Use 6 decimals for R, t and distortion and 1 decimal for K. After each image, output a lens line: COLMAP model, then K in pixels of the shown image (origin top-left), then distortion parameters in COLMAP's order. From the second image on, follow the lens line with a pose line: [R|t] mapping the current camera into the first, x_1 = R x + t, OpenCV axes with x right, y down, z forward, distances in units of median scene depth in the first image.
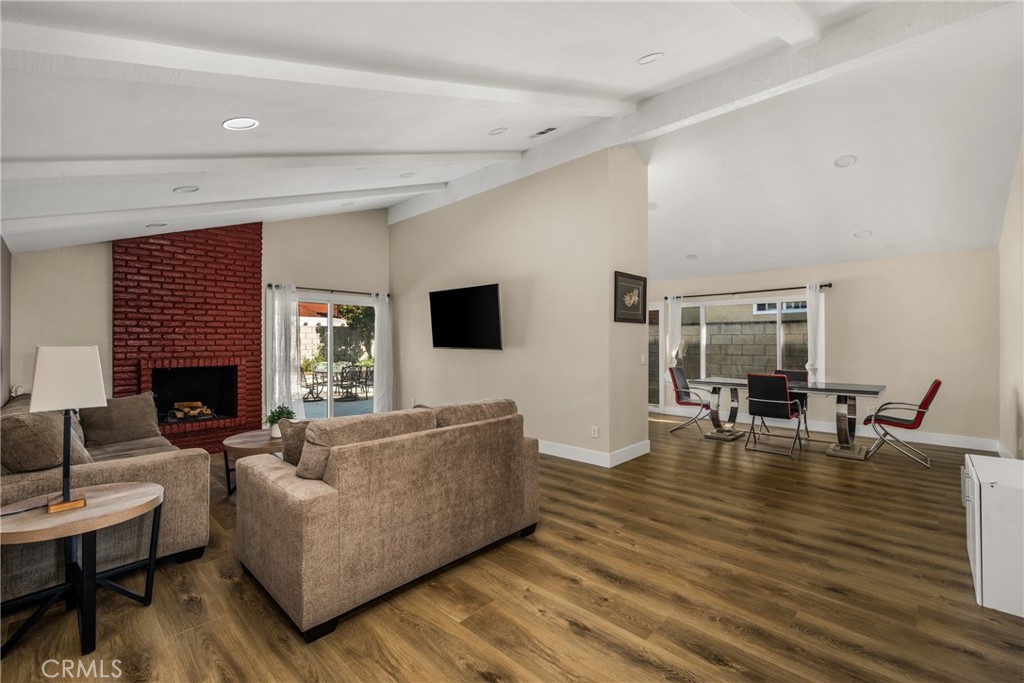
lens RADIAL K [[442.8, 0, 512.0], [0, 442.8, 341.5], [0, 0, 1]] dist [0.001184, 0.000197]
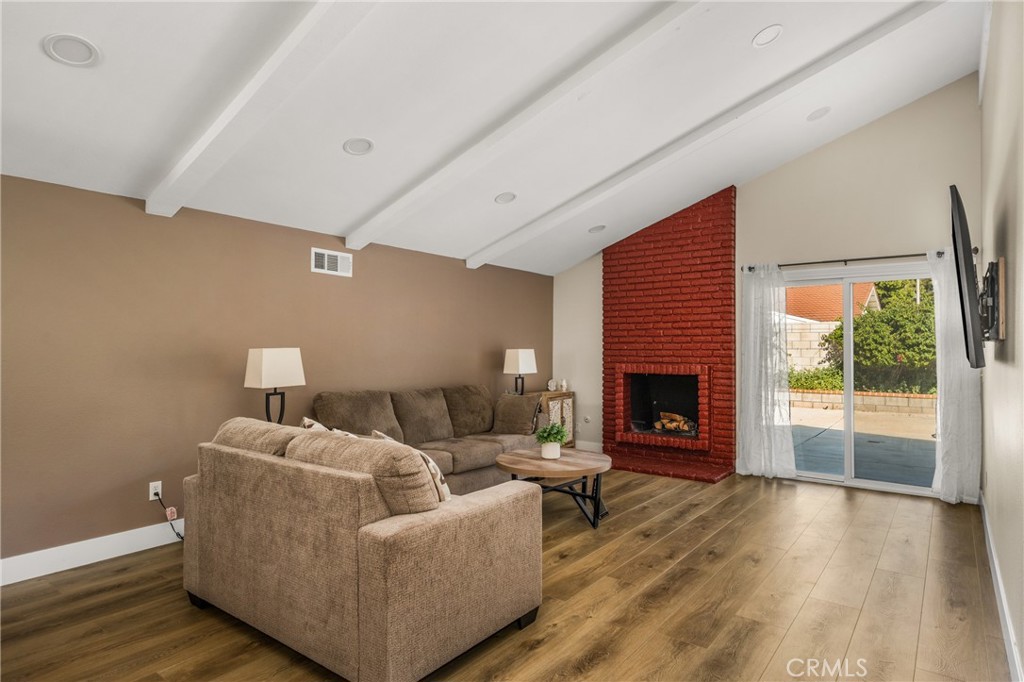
lens RADIAL K [[573.6, 0, 512.0], [0, 573.6, 341.0], [0, 0, 1]] dist [-0.023693, 0.000717]
pose [[0.110968, -0.005067, -0.993811, 0.377322], [0.002625, 0.999985, -0.004806, -0.003262], [0.993821, -0.002075, 0.110979, 0.557239]]
